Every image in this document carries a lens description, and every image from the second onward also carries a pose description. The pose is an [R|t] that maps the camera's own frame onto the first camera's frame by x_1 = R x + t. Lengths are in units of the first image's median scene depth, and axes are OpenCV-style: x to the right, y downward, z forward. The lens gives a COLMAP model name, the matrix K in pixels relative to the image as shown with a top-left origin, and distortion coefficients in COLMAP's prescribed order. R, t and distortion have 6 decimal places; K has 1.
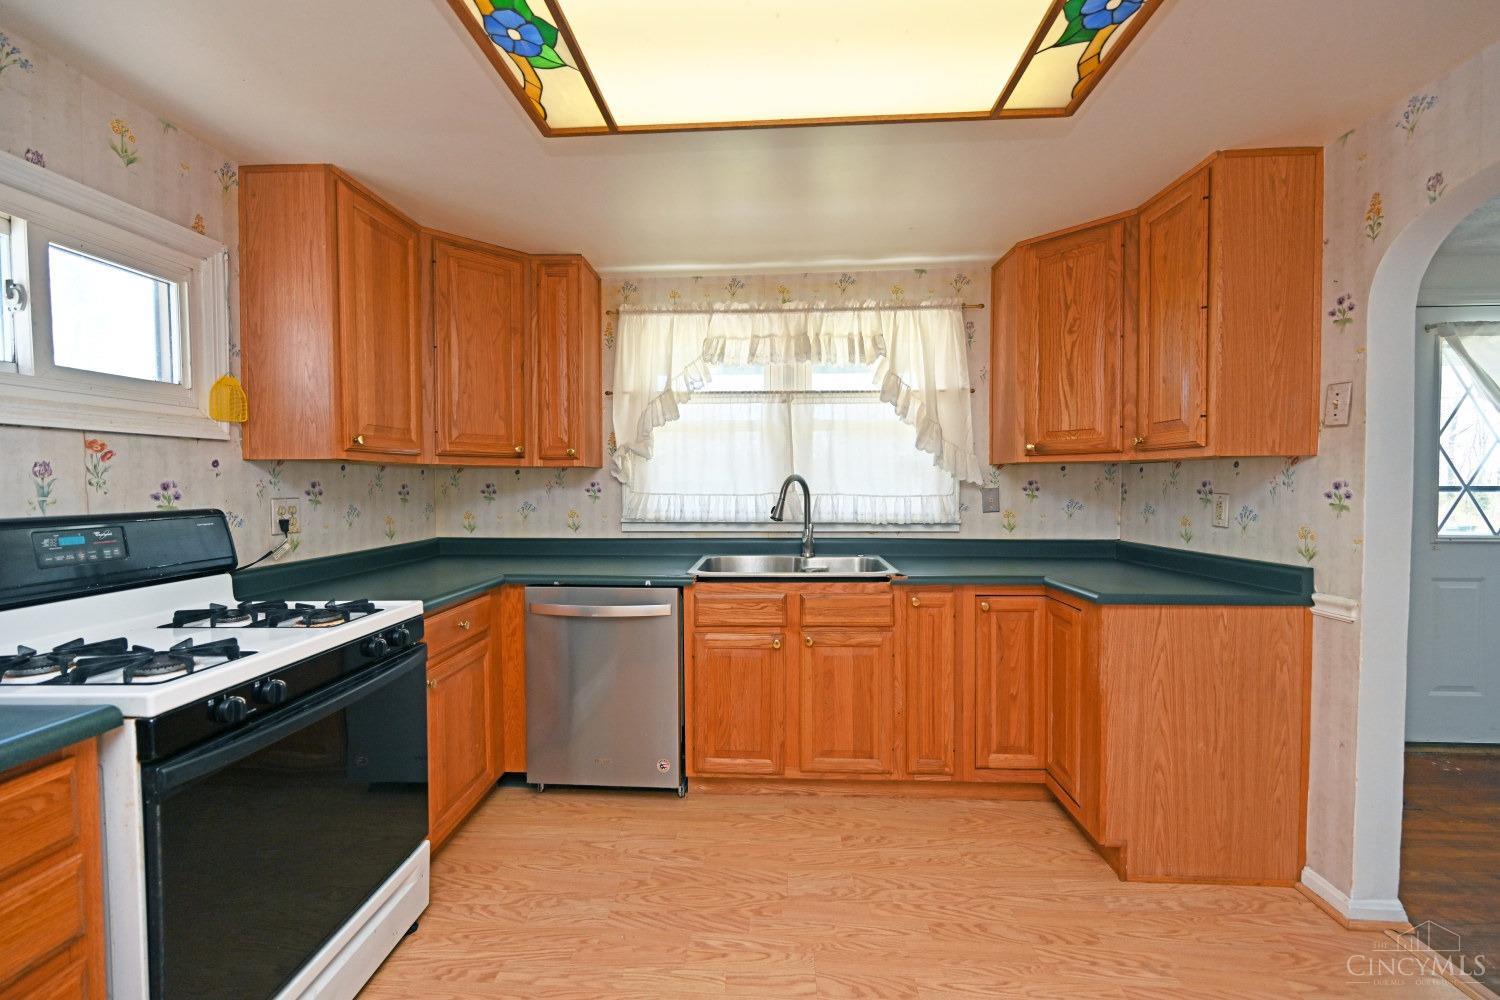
lens RADIAL K [[591.1, 0, 747.3], [0, 591.1, 494.5], [0, 0, 1]] dist [-0.000570, -0.000116]
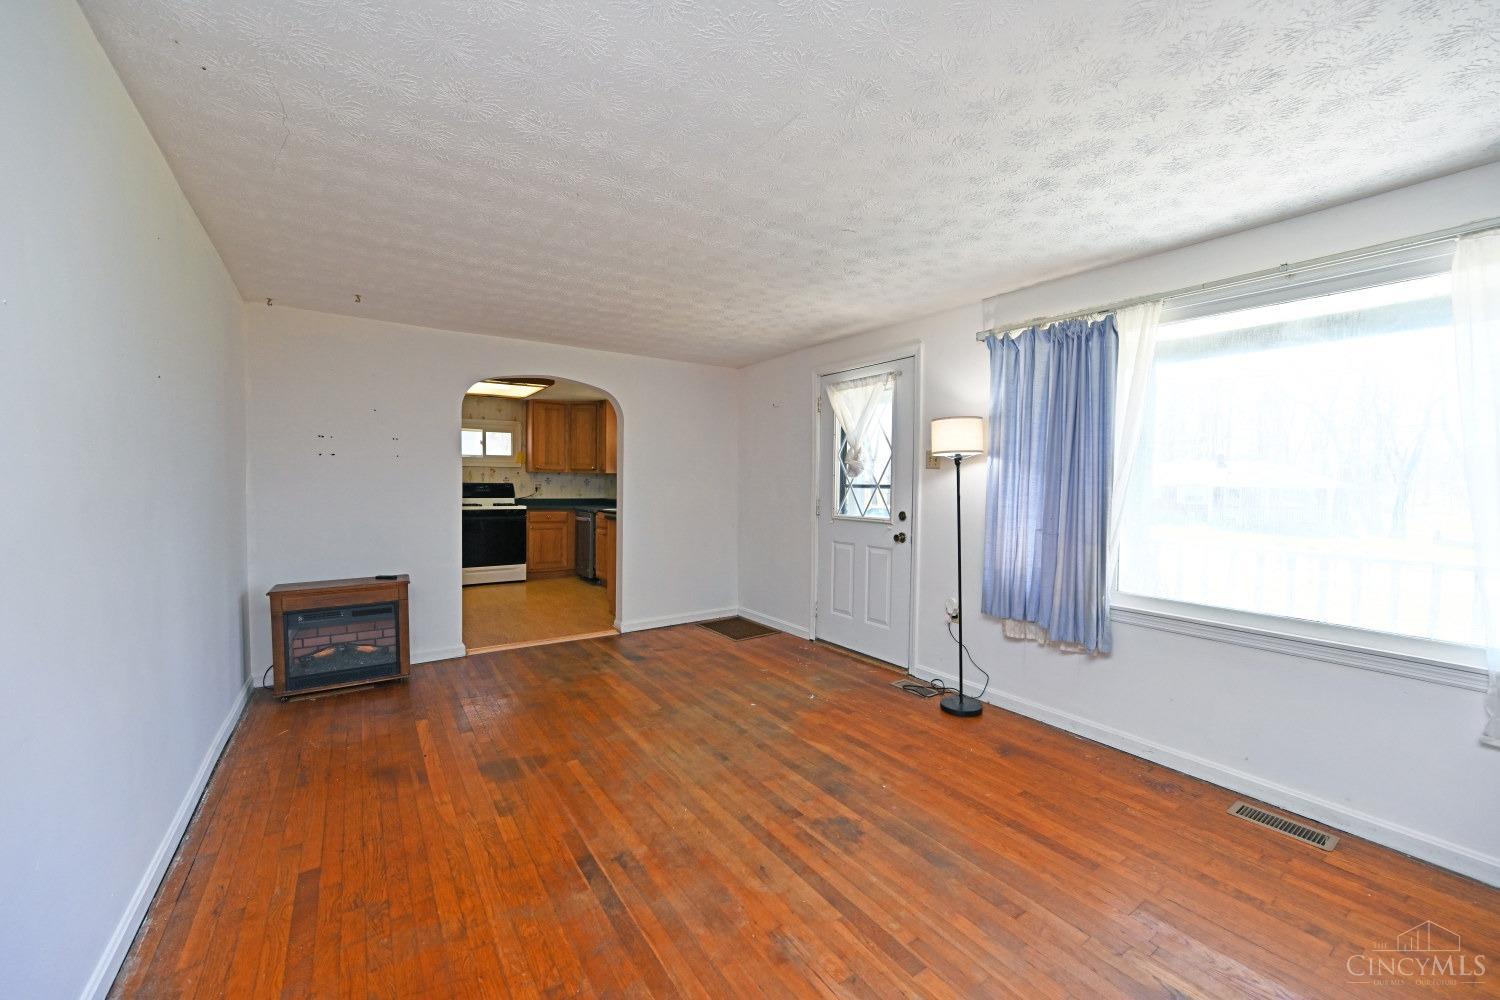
lens RADIAL K [[591.1, 0, 753.0], [0, 591.1, 499.0], [0, 0, 1]] dist [-0.000570, -0.000116]
pose [[0.605726, 0.033434, -0.794970, 3.274616], [-0.029270, 0.999377, 0.019728, 0.002057], [0.795135, 0.011319, 0.606327, -0.226223]]
